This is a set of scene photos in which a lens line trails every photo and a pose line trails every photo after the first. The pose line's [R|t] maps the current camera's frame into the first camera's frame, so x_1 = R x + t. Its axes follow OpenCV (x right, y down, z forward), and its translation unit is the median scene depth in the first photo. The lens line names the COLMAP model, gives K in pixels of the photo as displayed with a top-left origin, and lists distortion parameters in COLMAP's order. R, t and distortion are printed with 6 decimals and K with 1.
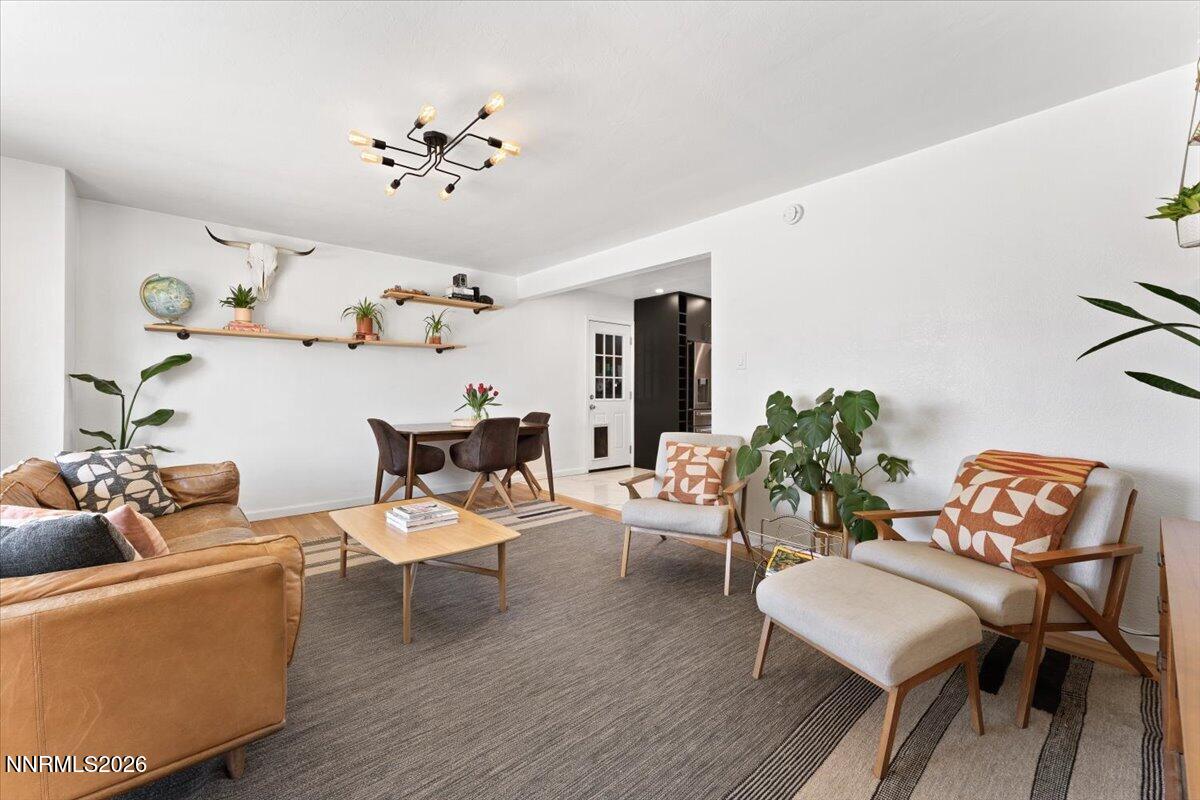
lens RADIAL K [[494.1, 0, 596.4], [0, 494.1, 391.3], [0, 0, 1]] dist [0.004054, -0.000134]
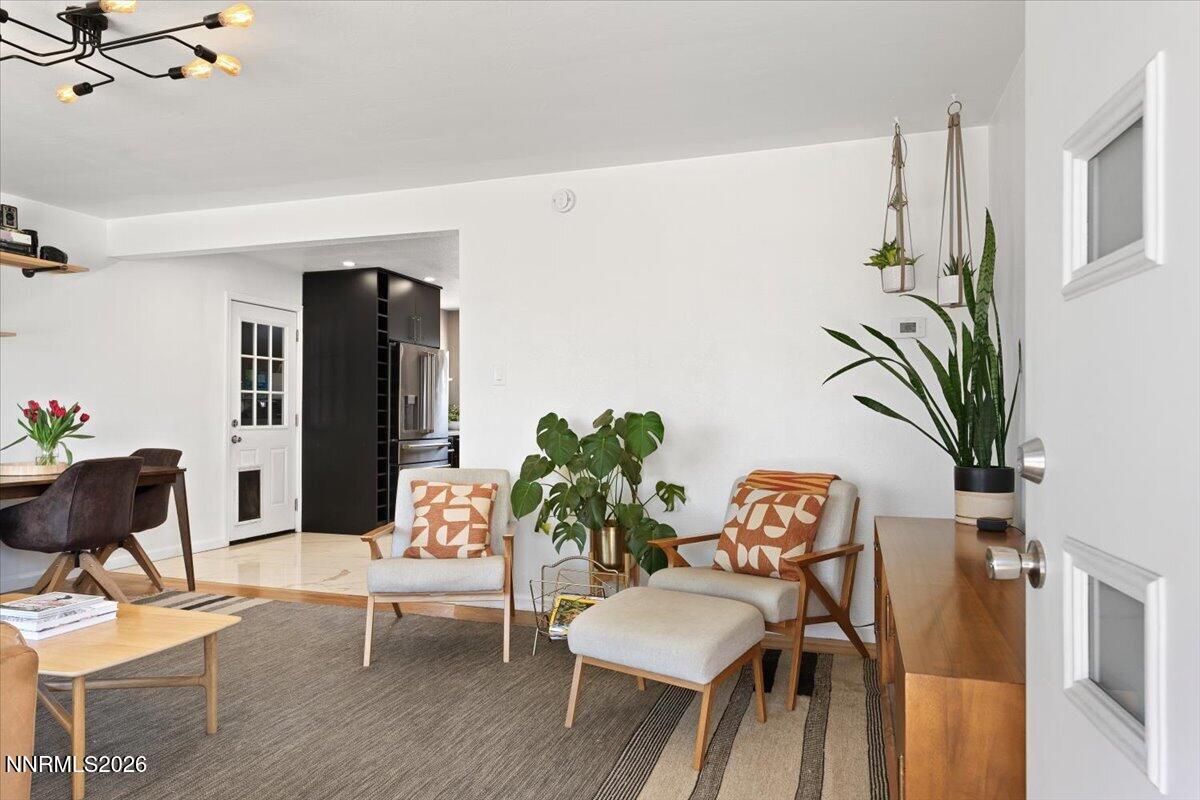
lens RADIAL K [[776.1, 0, 600.6], [0, 776.1, 402.3], [0, 0, 1]] dist [0.017178, -0.003889]
pose [[0.867601, 0.006197, 0.497223, -0.229228], [0.001574, 0.999883, -0.015209, 0.002233], [-0.497259, 0.013978, 0.867490, -0.187364]]
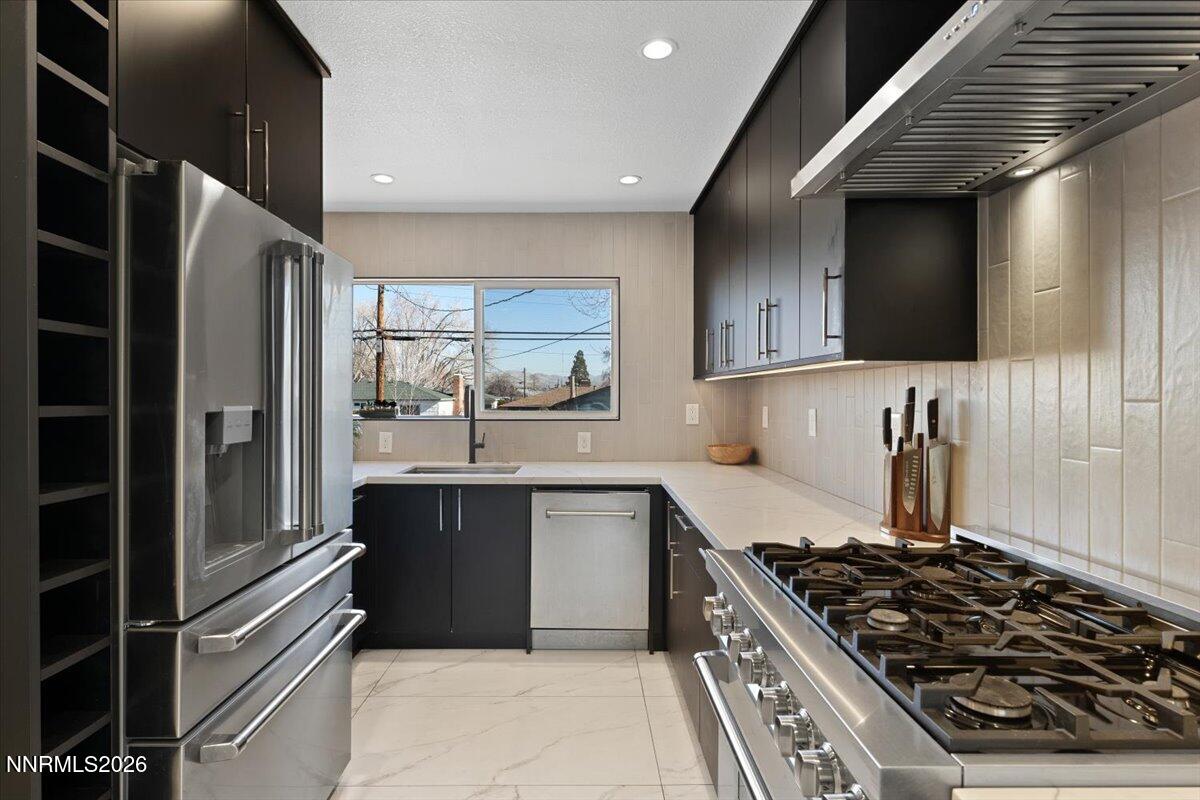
lens RADIAL K [[620.5, 0, 594.7], [0, 620.5, 395.9], [0, 0, 1]] dist [-0.006047, -0.000050]
pose [[0.664093, -0.006163, 0.747624, 0.335336], [-0.000920, 0.999959, 0.009061, -0.074771], [-0.747649, -0.006705, 0.664060, 1.844557]]
